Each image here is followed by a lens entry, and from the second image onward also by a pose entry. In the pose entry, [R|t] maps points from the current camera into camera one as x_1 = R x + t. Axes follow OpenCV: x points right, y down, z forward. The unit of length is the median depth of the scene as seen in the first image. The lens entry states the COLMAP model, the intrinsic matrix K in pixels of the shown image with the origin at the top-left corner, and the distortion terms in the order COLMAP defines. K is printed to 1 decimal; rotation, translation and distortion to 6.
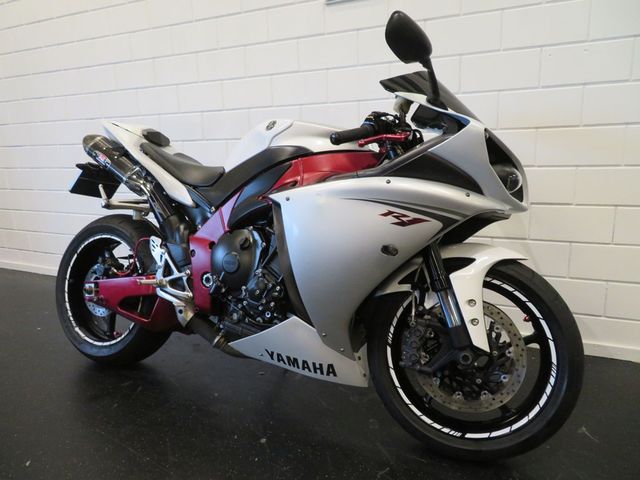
lens RADIAL K [[448.0, 0, 320.0], [0, 448.0, 240.0], [0, 0, 1]] dist [0.003606, -0.002082]
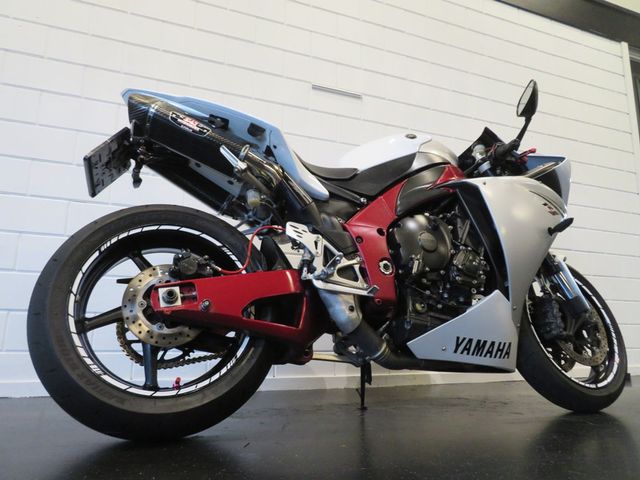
lens RADIAL K [[448.0, 0, 320.0], [0, 448.0, 240.0], [0, 0, 1]] dist [0.003606, -0.002082]
pose [[0.691976, 0.170444, 0.701511, -0.972193], [0.122147, 0.930077, -0.346464, 0.330461], [-0.711512, 0.325432, 0.622772, 0.532275]]
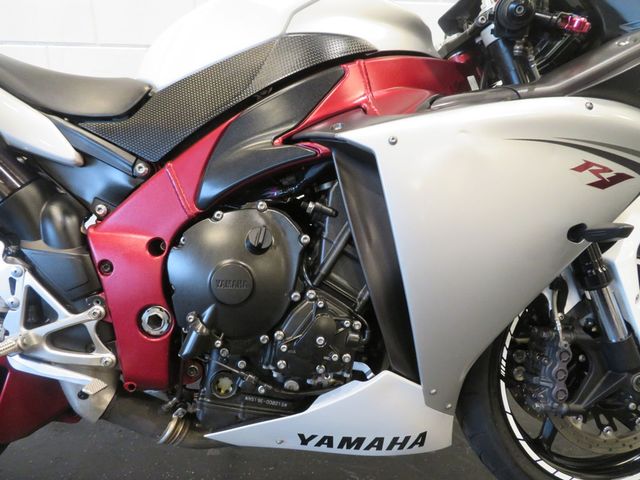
lens RADIAL K [[448.0, 0, 320.0], [0, 448.0, 240.0], [0, 0, 1]] dist [0.003606, -0.002082]
pose [[0.883790, -0.098021, 0.457501, -0.306652], [0.053236, 0.992526, 0.109812, -0.037157], [-0.464846, -0.072695, 0.882402, 0.519393]]
